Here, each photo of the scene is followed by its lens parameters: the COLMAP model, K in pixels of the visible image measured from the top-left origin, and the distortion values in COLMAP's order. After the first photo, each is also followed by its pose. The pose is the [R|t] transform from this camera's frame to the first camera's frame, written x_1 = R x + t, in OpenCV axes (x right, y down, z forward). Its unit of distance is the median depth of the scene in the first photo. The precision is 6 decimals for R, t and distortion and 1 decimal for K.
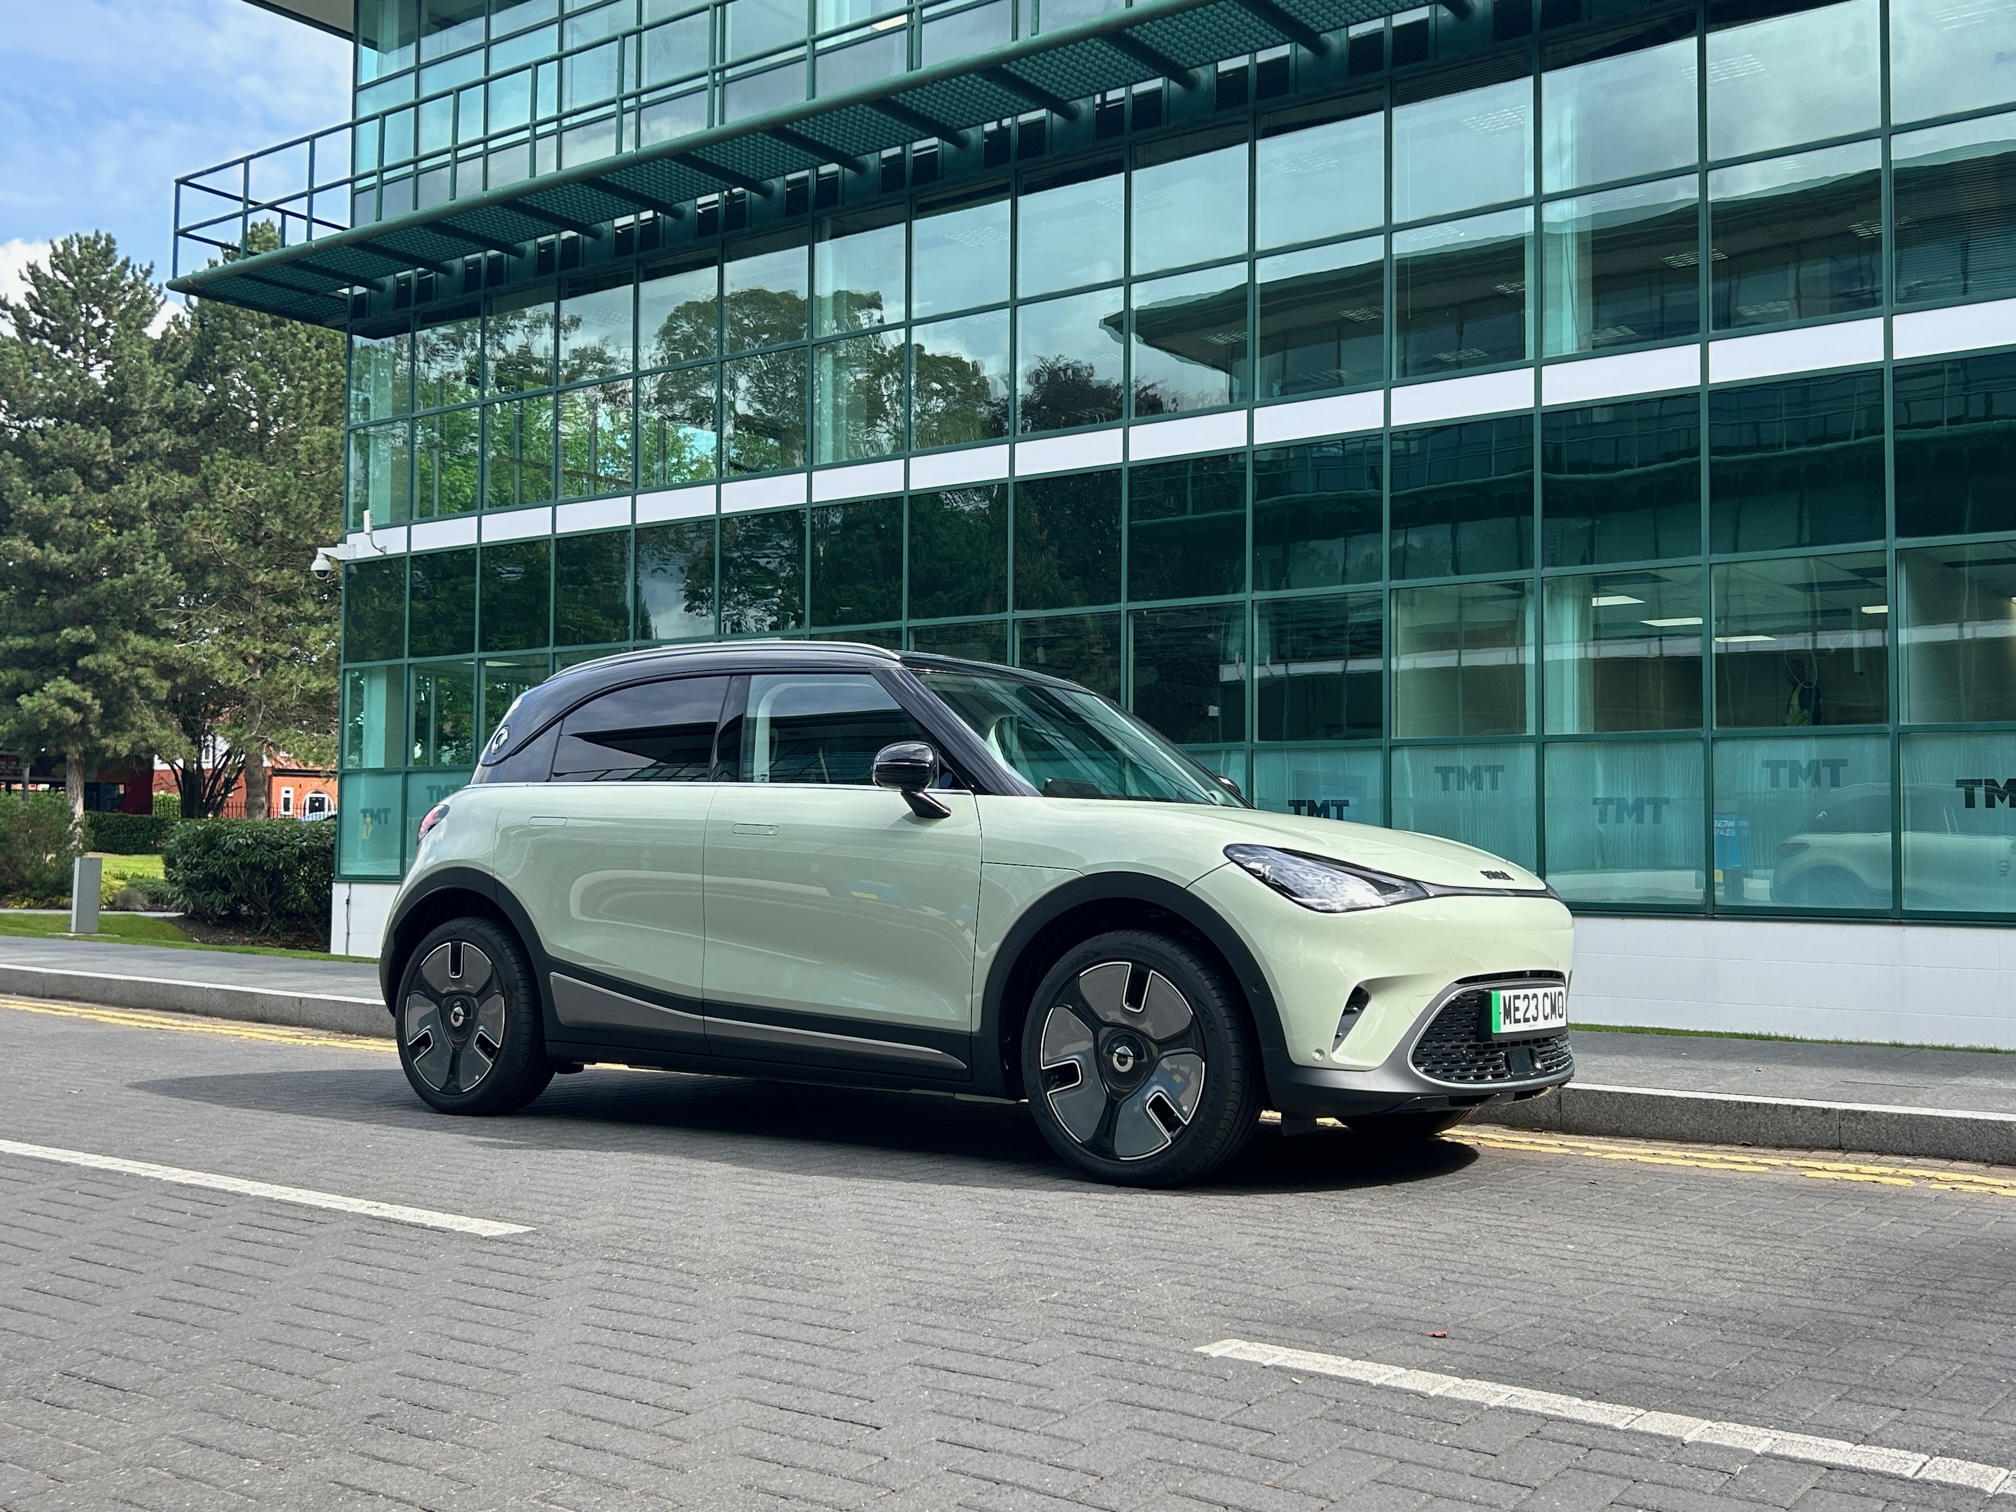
lens RADIAL K [[2041.5, 0, 1008.0], [0, 2041.5, 756.0], [0, 0, 1]] dist [0.056111, -0.002148]
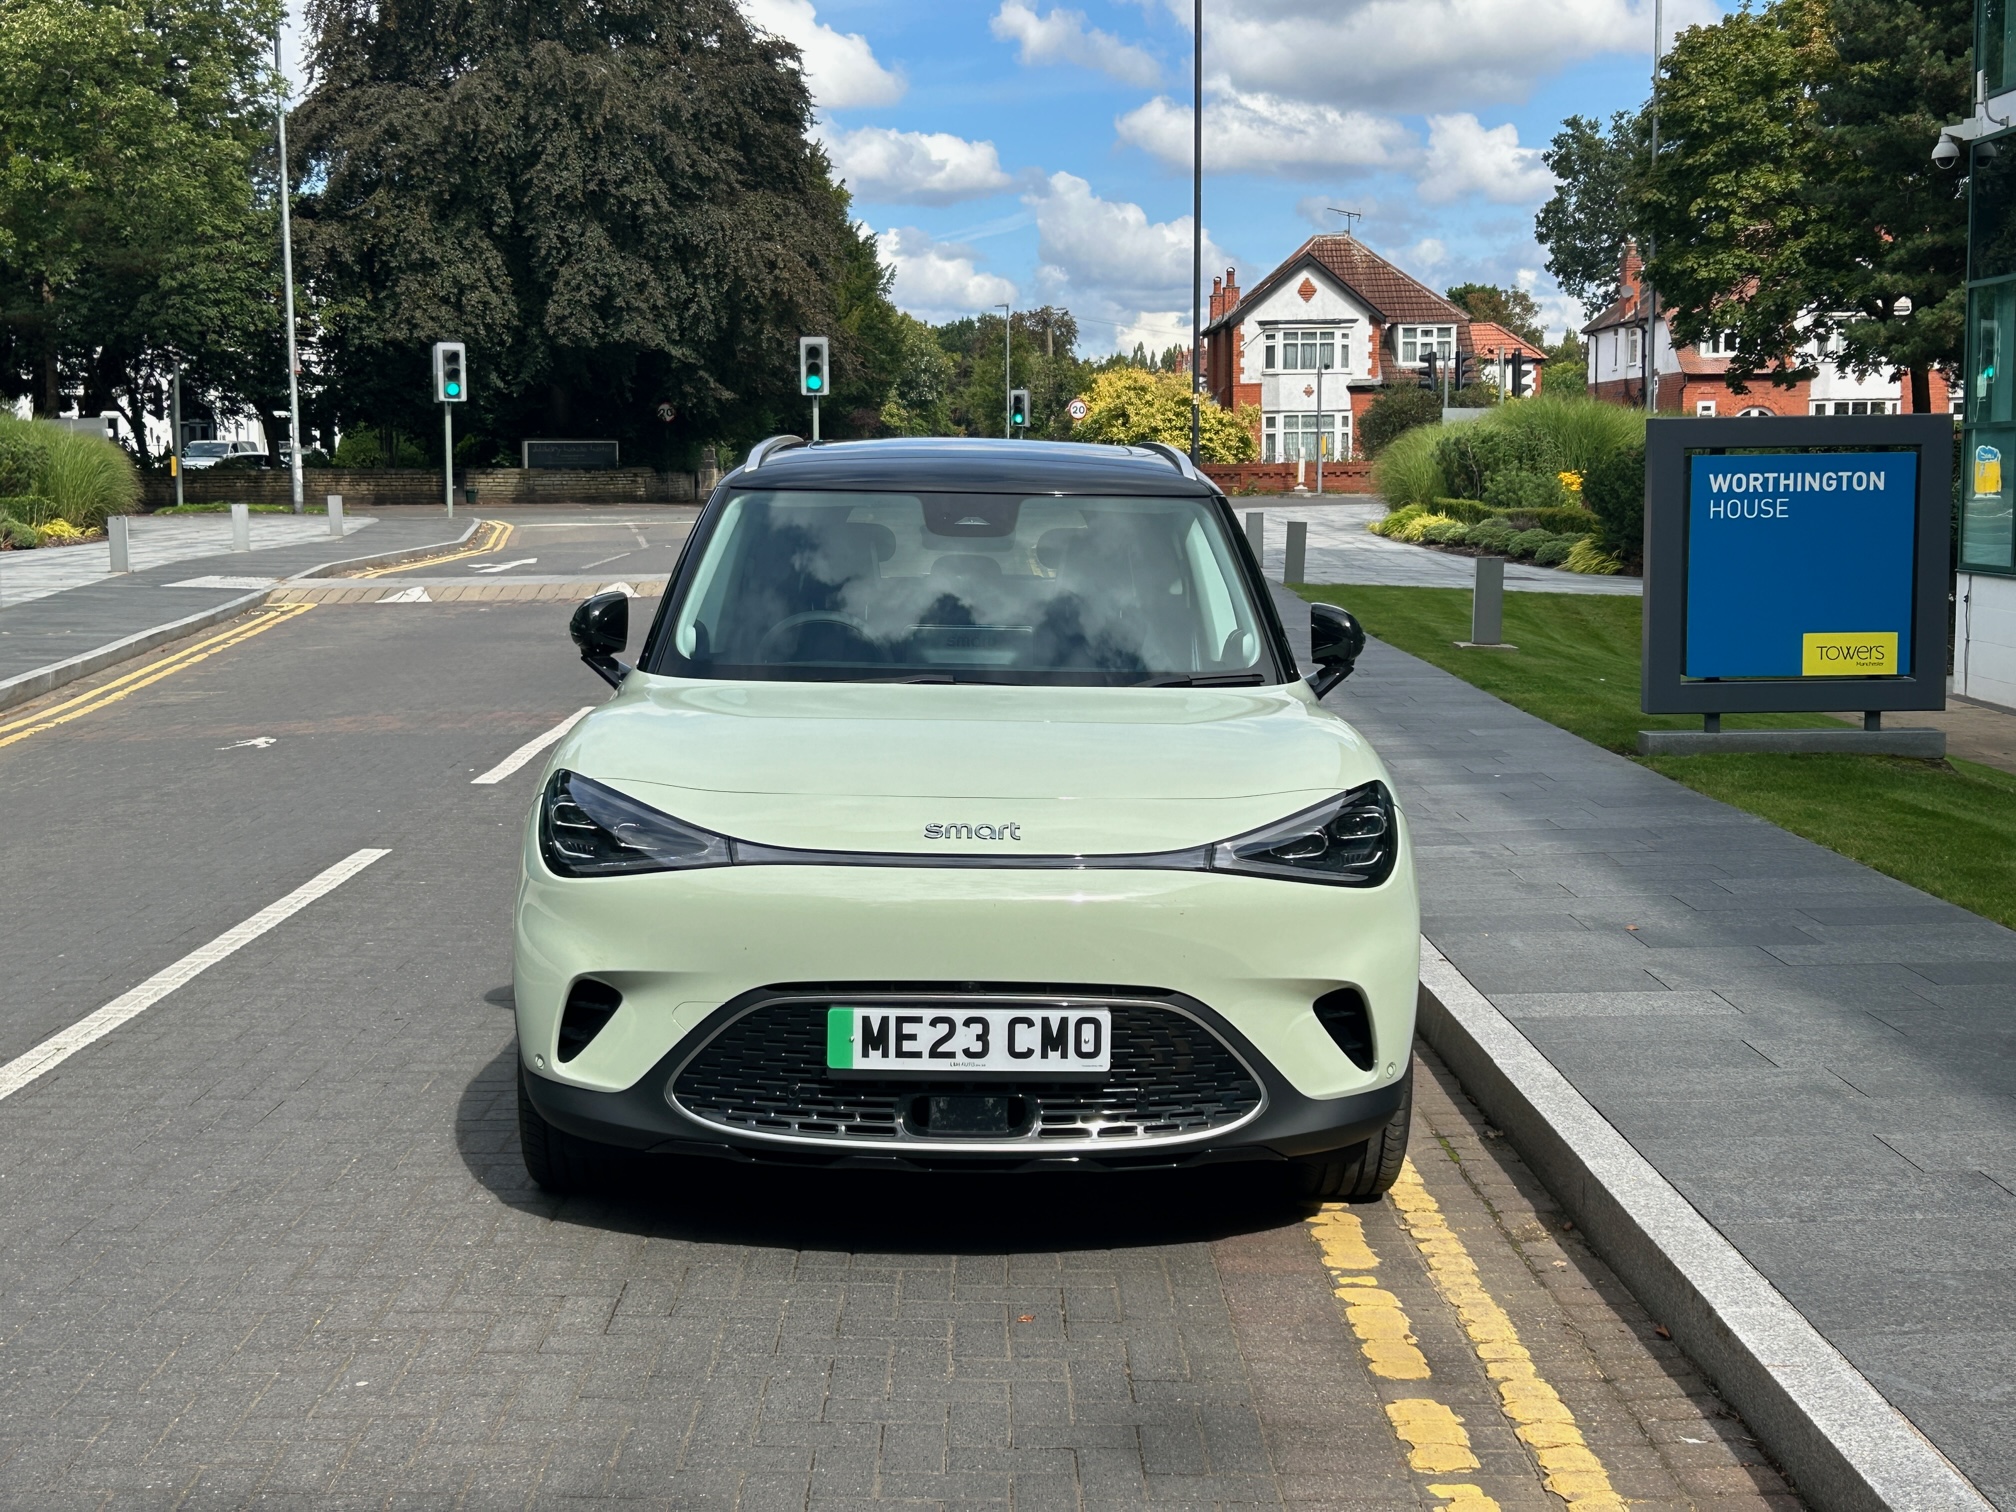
lens RADIAL K [[2575.1, 0, 1008.0], [0, 2575.1, 756.0], [0, 0, 1]] dist [0.106788, -0.382358]
pose [[0.608257, 0.077153, -0.789982, 0.304117], [0.050775, 0.989444, 0.135728, -0.026096], [0.792115, -0.122669, 0.597918, 0.176286]]
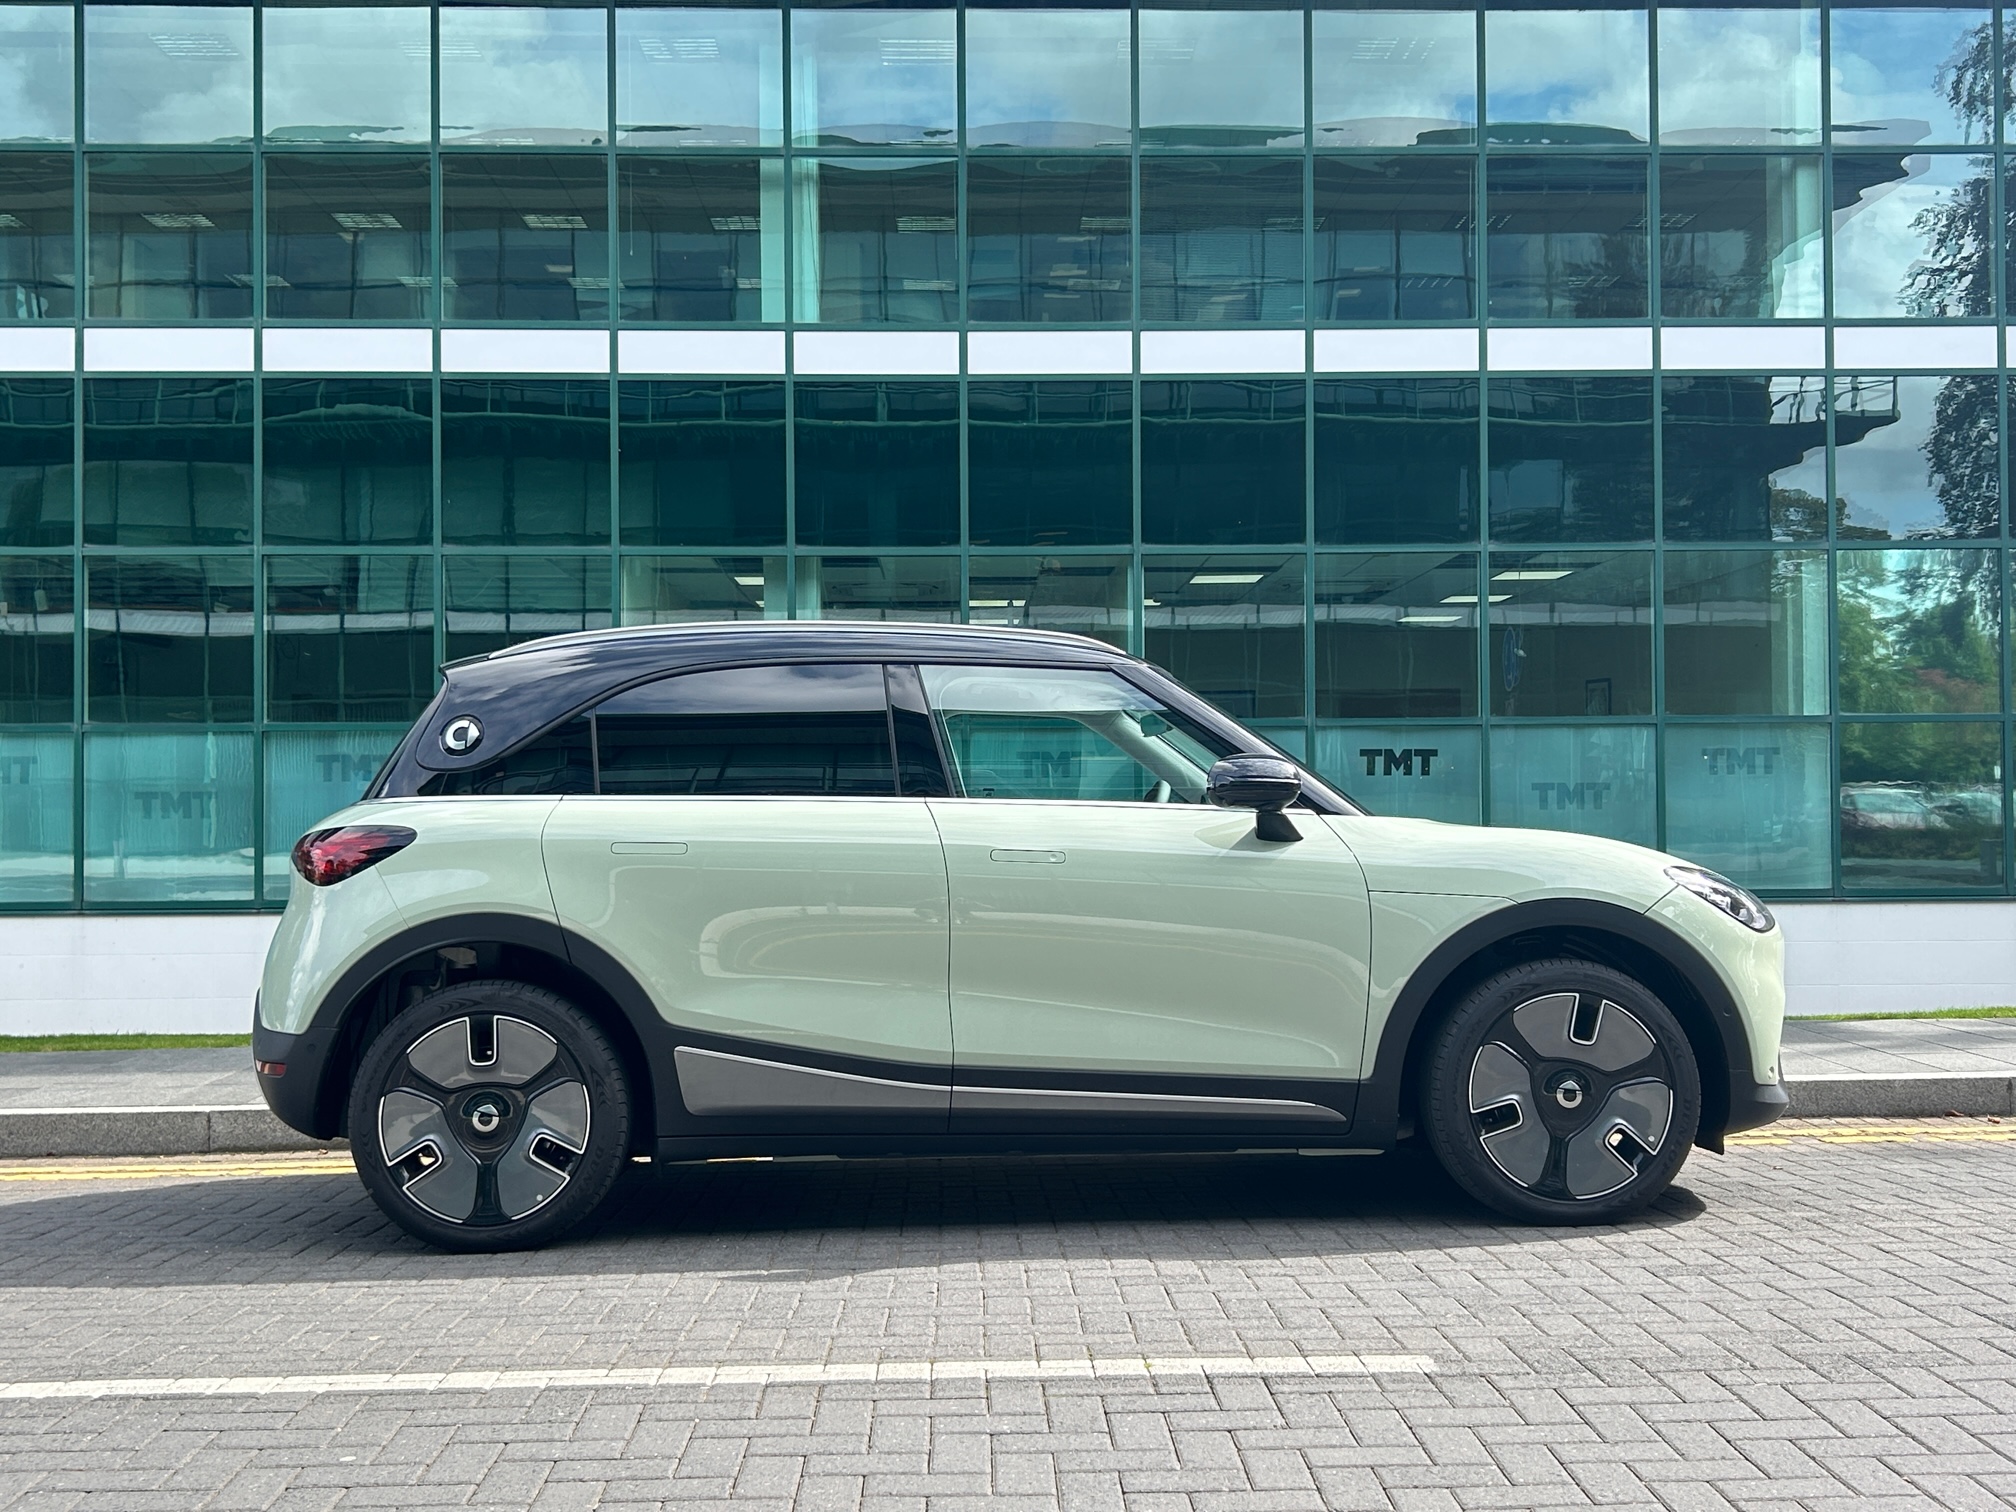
lens RADIAL K [[2212.4, 0, 1008.0], [0, 2212.4, 756.0], [0, 0, 1]] dist [0.003914, -0.005913]
pose [[0.785229, 0.007161, 0.619164, -0.721111], [-0.016667, 0.999815, 0.009574, -0.013691], [-0.618981, -0.017837, 0.785203, 0.324493]]
